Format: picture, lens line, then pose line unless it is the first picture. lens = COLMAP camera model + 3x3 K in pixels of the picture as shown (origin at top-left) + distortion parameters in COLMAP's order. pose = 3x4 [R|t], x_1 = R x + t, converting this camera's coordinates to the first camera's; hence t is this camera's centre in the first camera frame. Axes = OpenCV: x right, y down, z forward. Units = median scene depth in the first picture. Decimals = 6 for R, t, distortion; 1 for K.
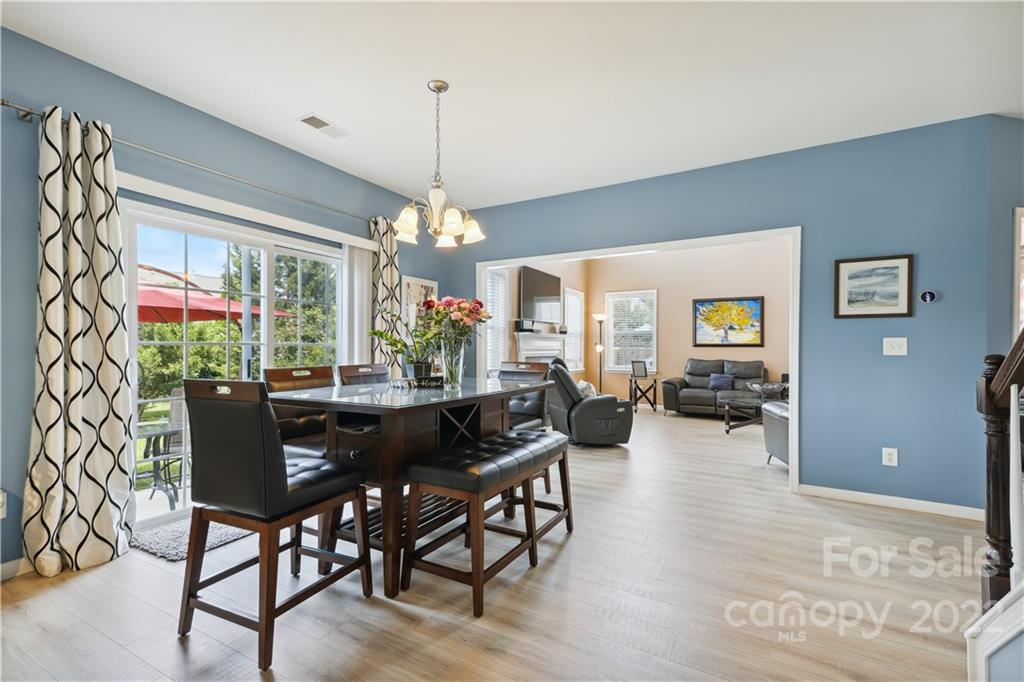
lens RADIAL K [[437.0, 0, 510.7], [0, 437.0, 345.9], [0, 0, 1]] dist [0.008746, -0.000127]
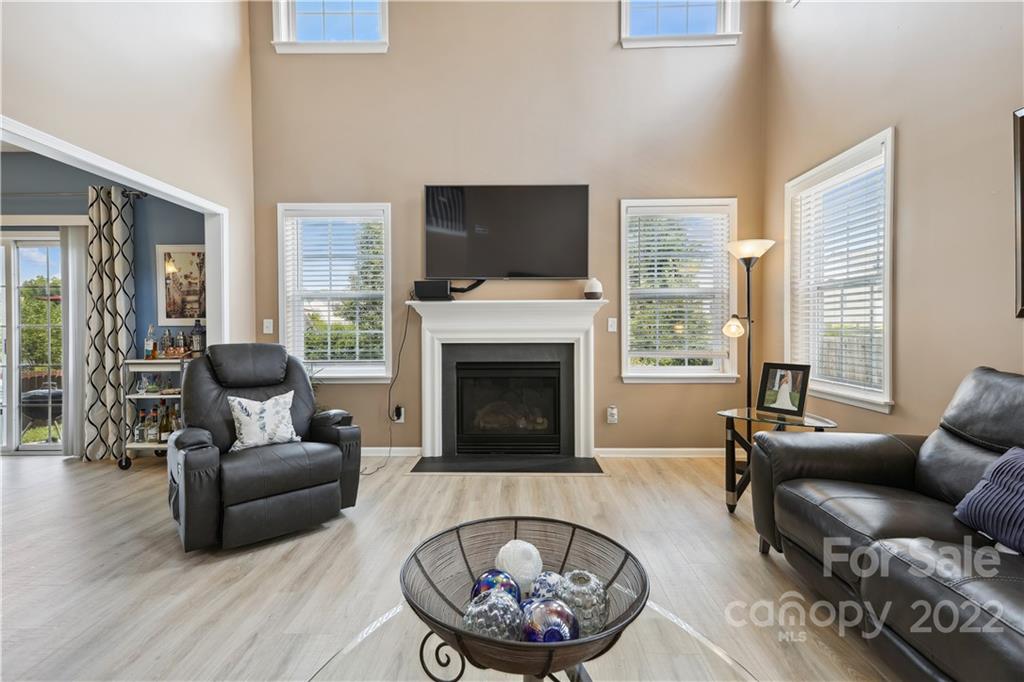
lens RADIAL K [[450.6, 0, 511.5], [0, 450.6, 331.7], [0, 0, 1]] dist [0.024136, -0.000143]
pose [[0.493553, 0.001618, -0.869714, 0.517093], [0.008573, 0.999941, 0.006725, 0.005712], [0.869673, -0.010775, 0.493510, 0.675771]]
